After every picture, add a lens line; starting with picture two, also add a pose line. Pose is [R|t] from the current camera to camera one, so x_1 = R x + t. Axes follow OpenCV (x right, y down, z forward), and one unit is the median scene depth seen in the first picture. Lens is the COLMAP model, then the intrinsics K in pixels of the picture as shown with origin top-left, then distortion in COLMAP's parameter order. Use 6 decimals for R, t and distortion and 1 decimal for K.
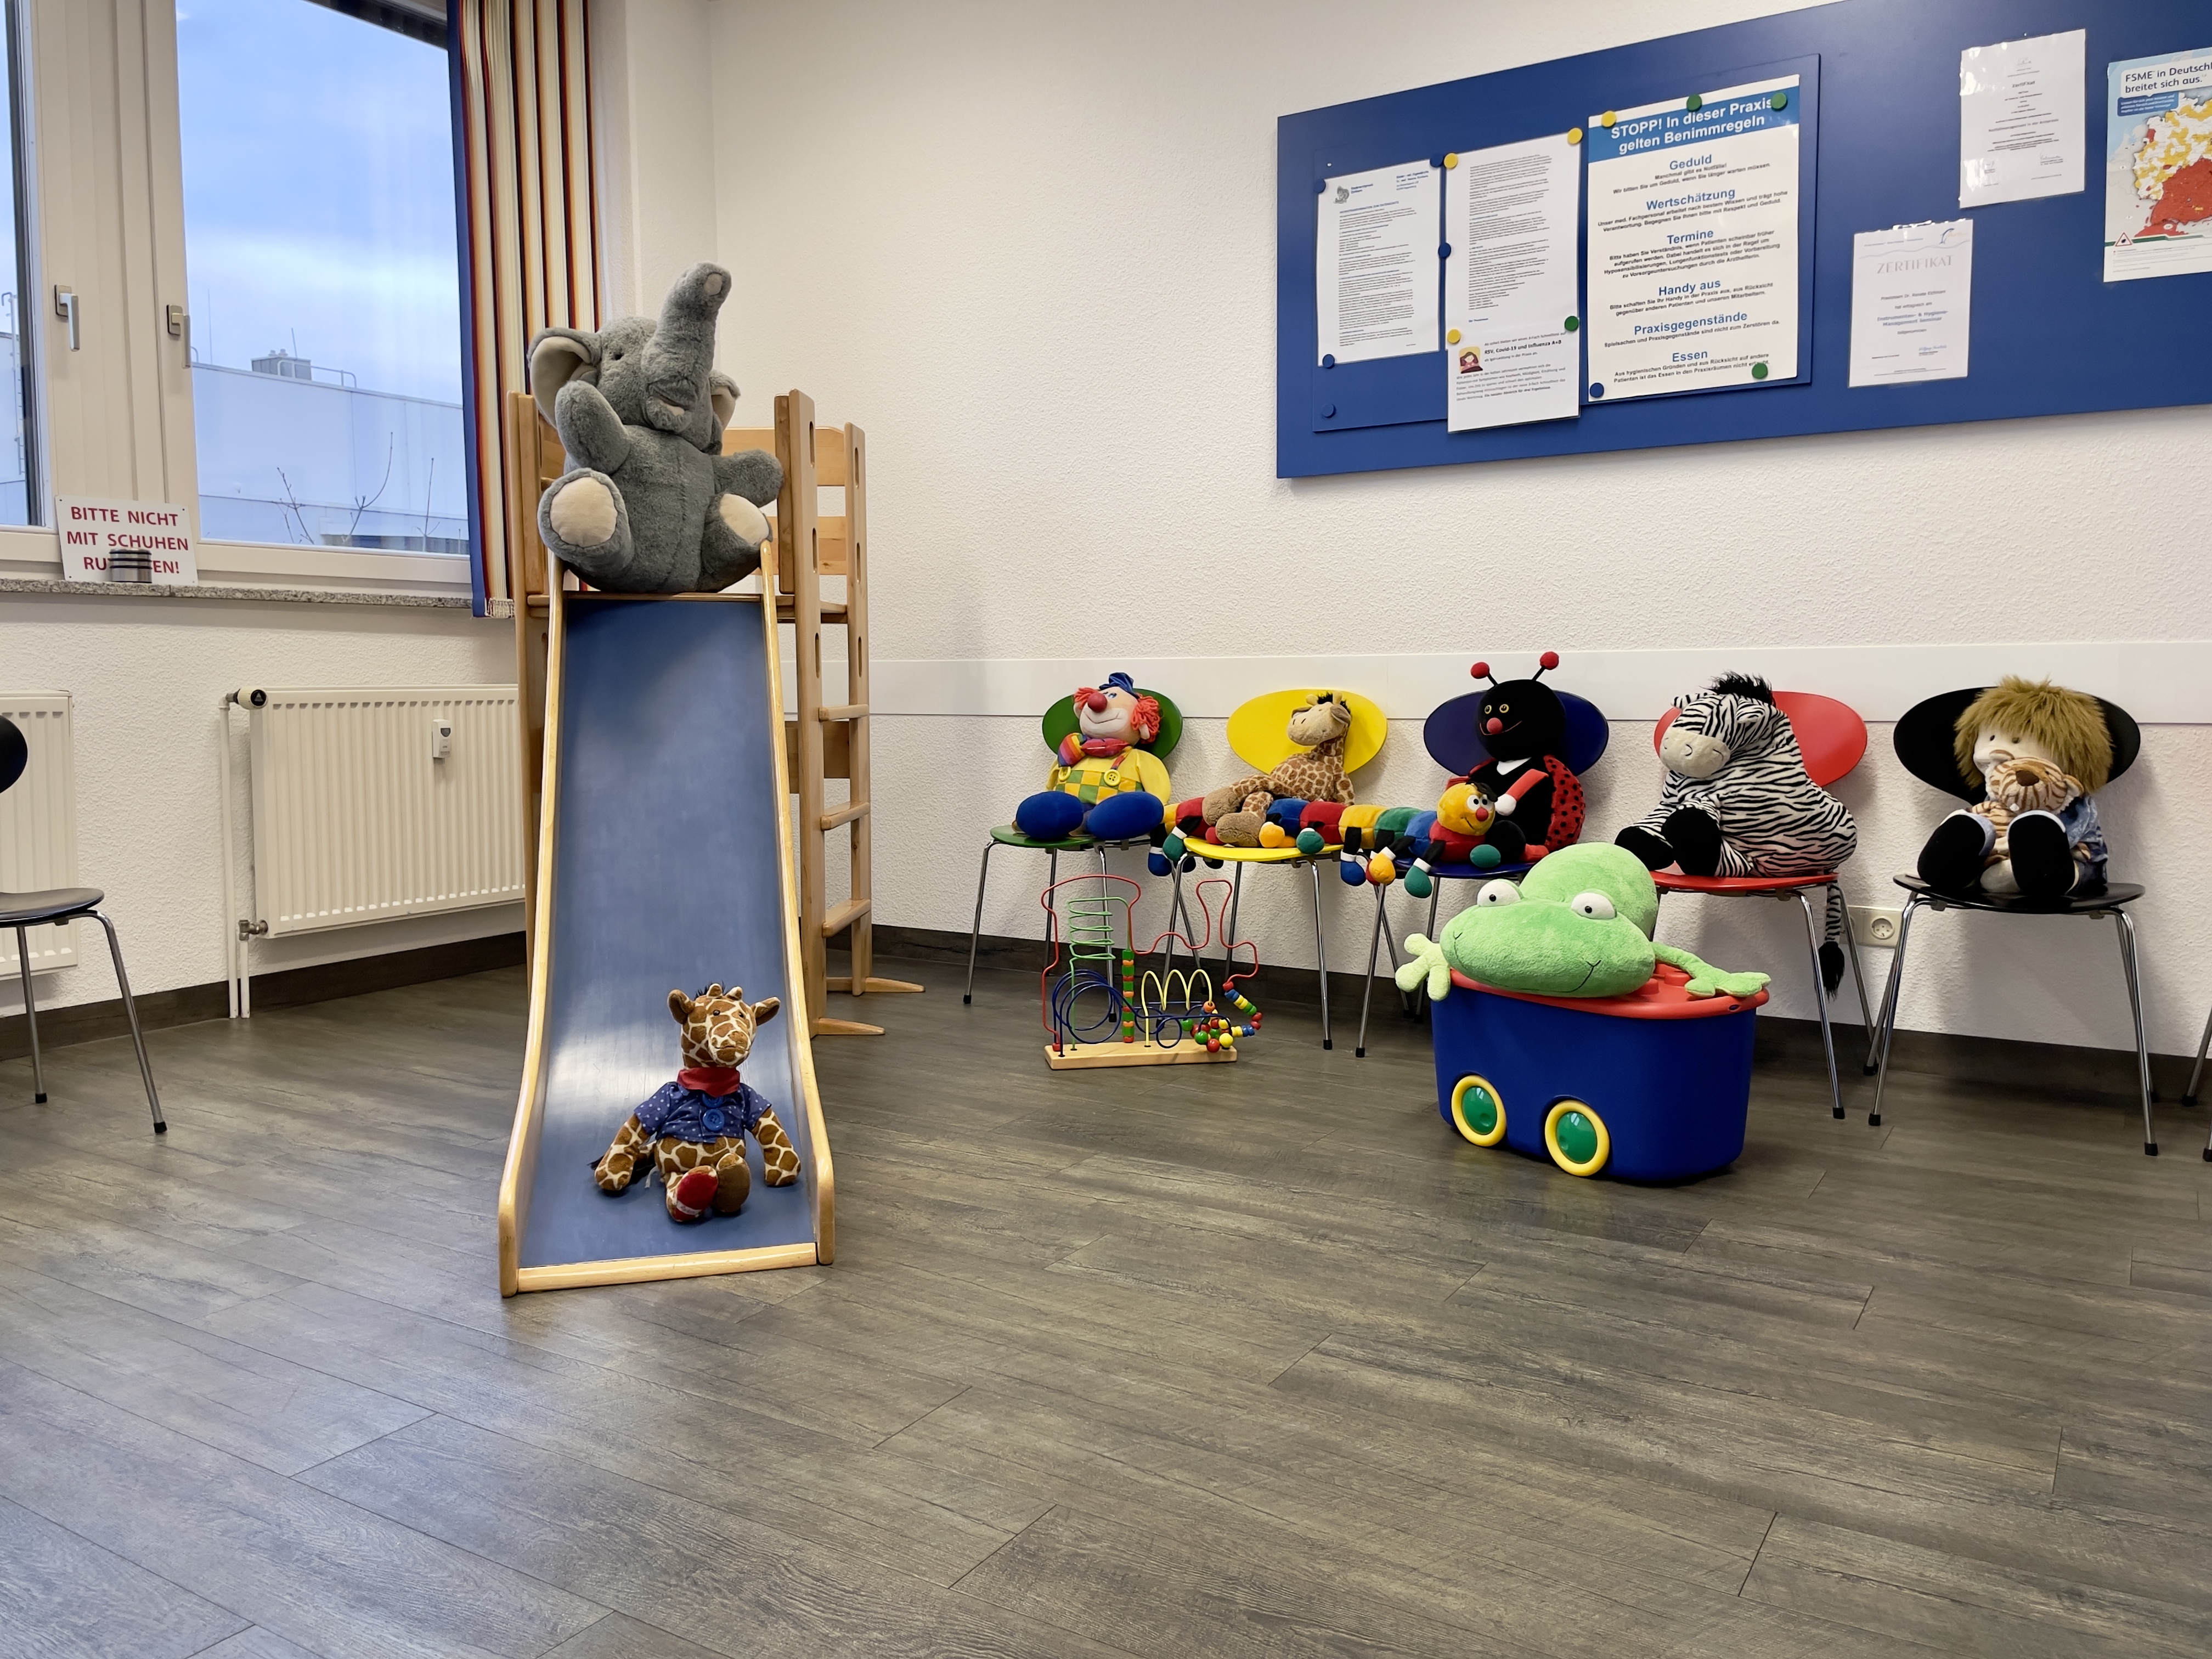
lens RADIAL K [[1678.0, 0, 1106.0], [0, 1678.0, 829.5], [0, 0, 1]] dist [0.125416, -0.153318]
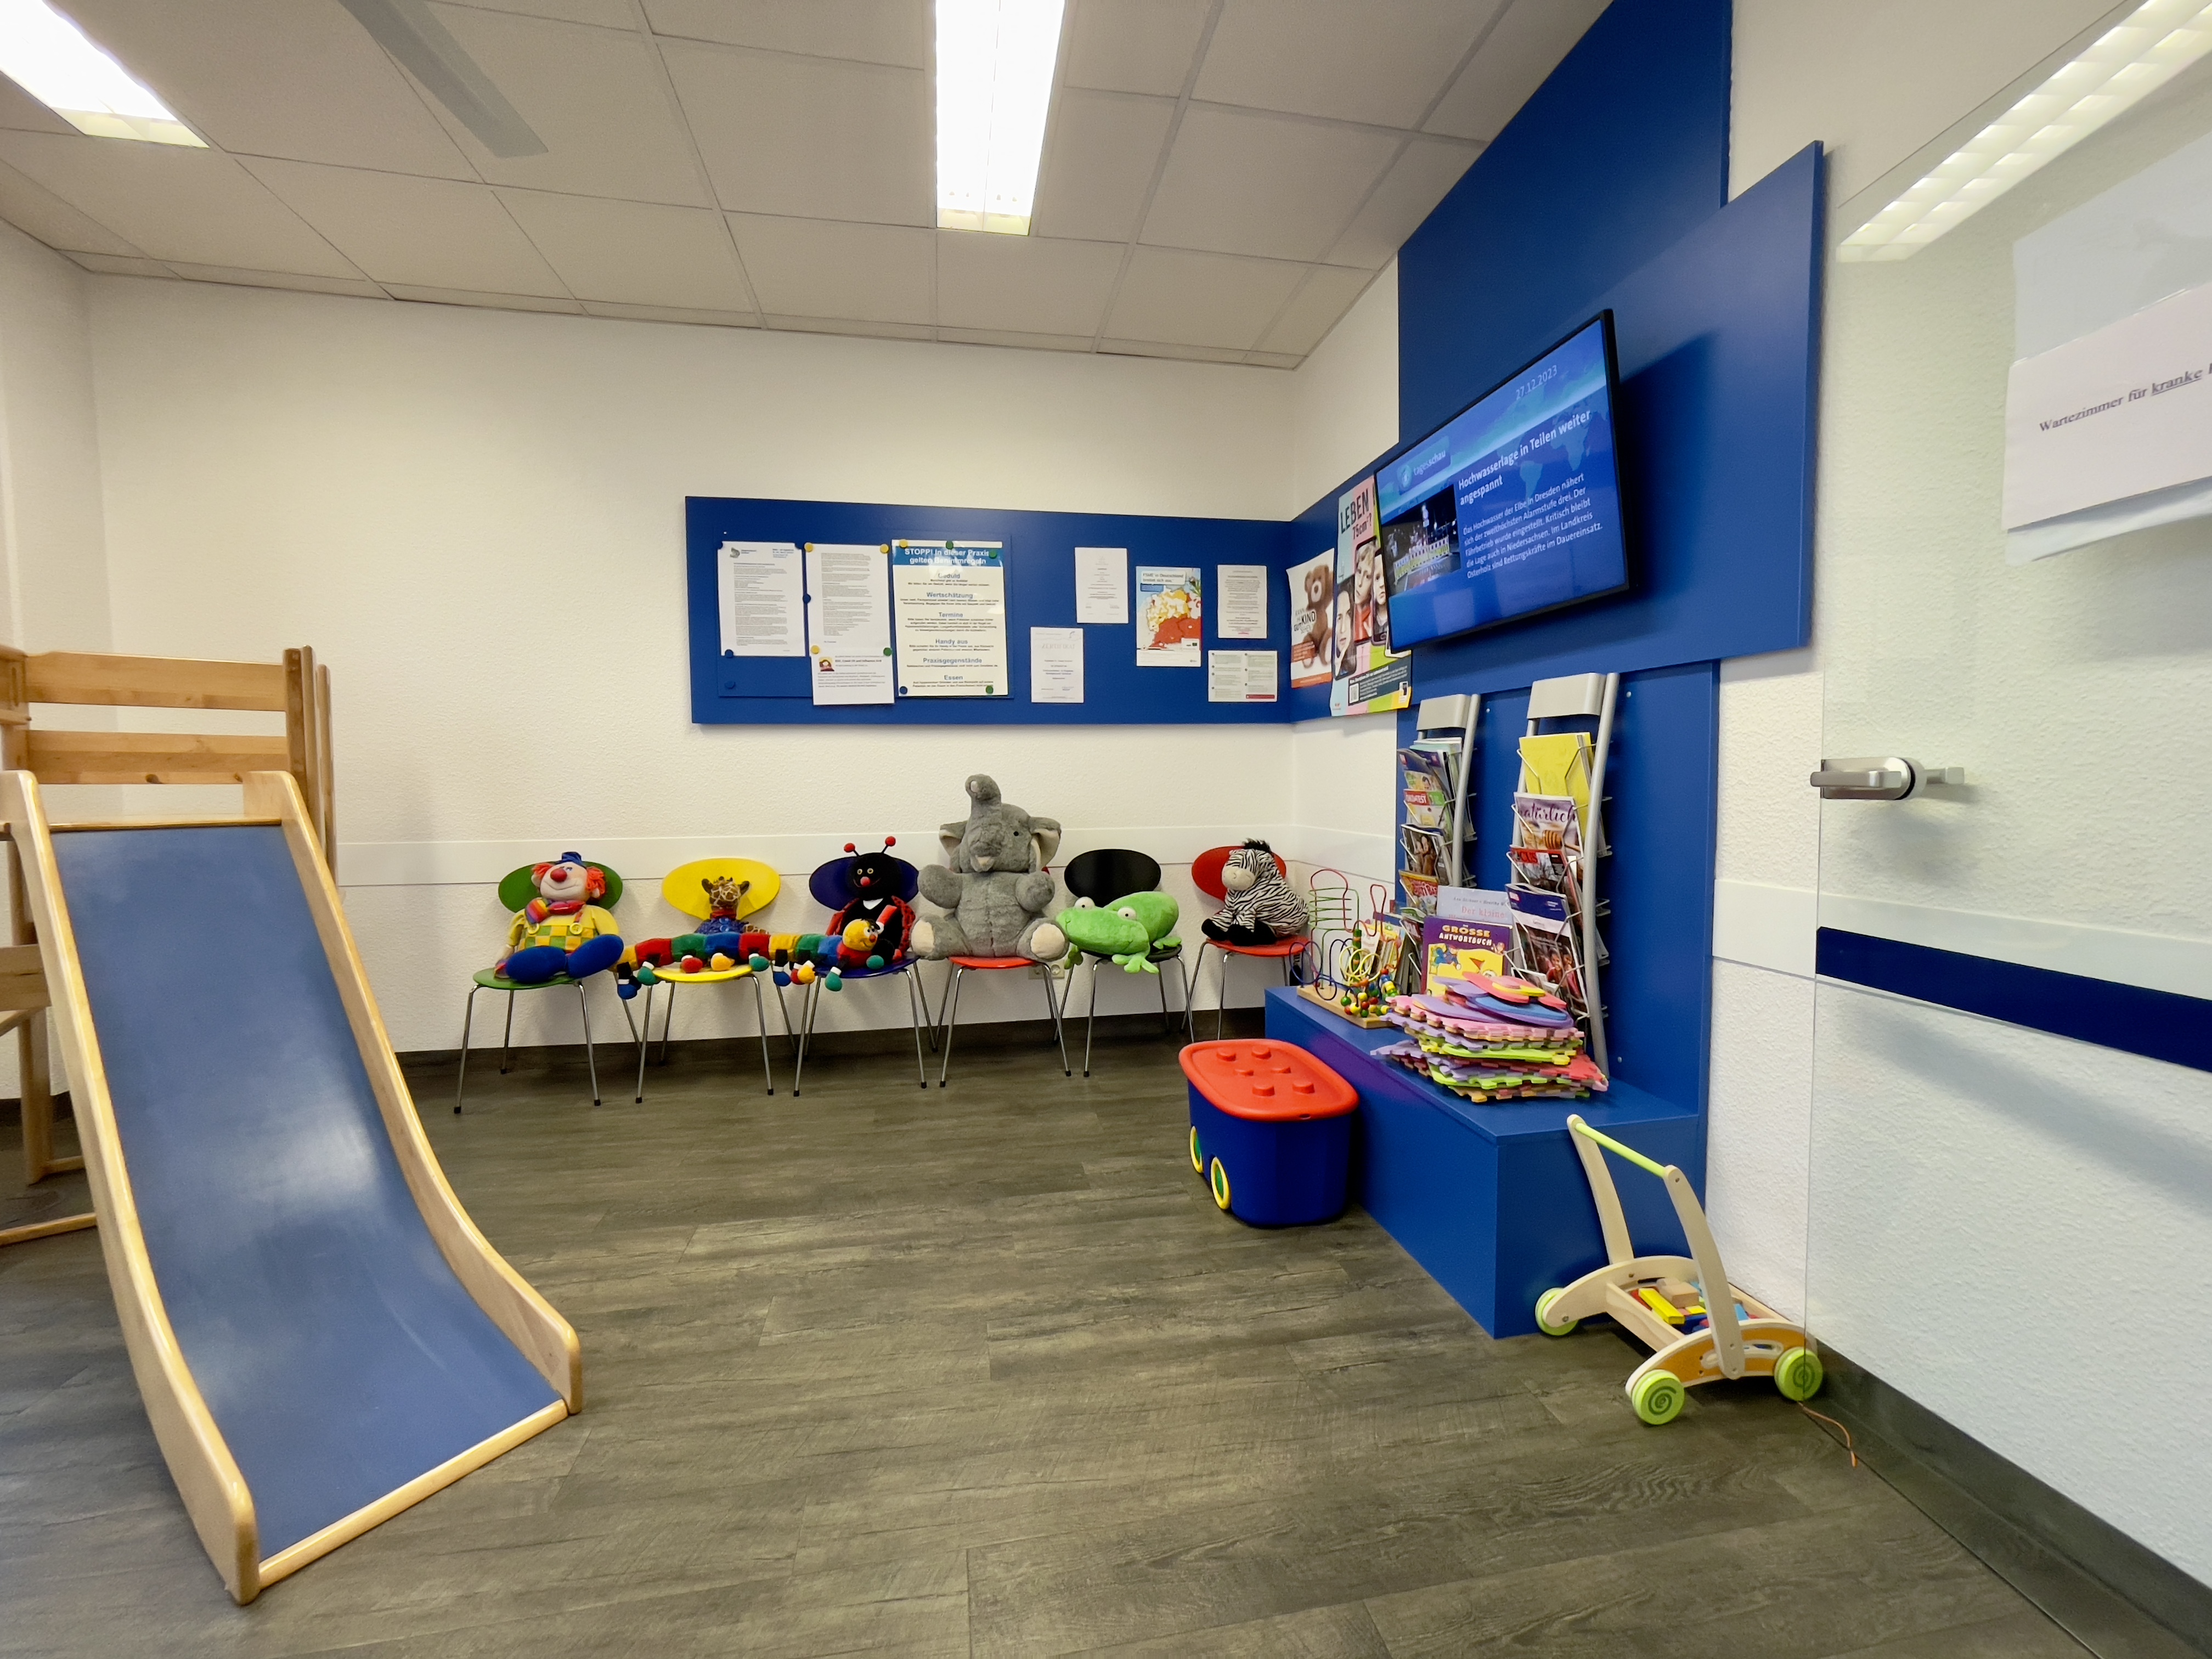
lens RADIAL K [[914.2, 0, 1106.0], [0, 914.2, 829.5], [0, 0, 1]] dist [-0.016617, -0.000113]
pose [[0.739770, -0.038707, 0.671746, -0.210647], [0.063102, 0.997935, -0.011990, -0.091418], [-0.669895, 0.051258, 0.740685, 0.165834]]
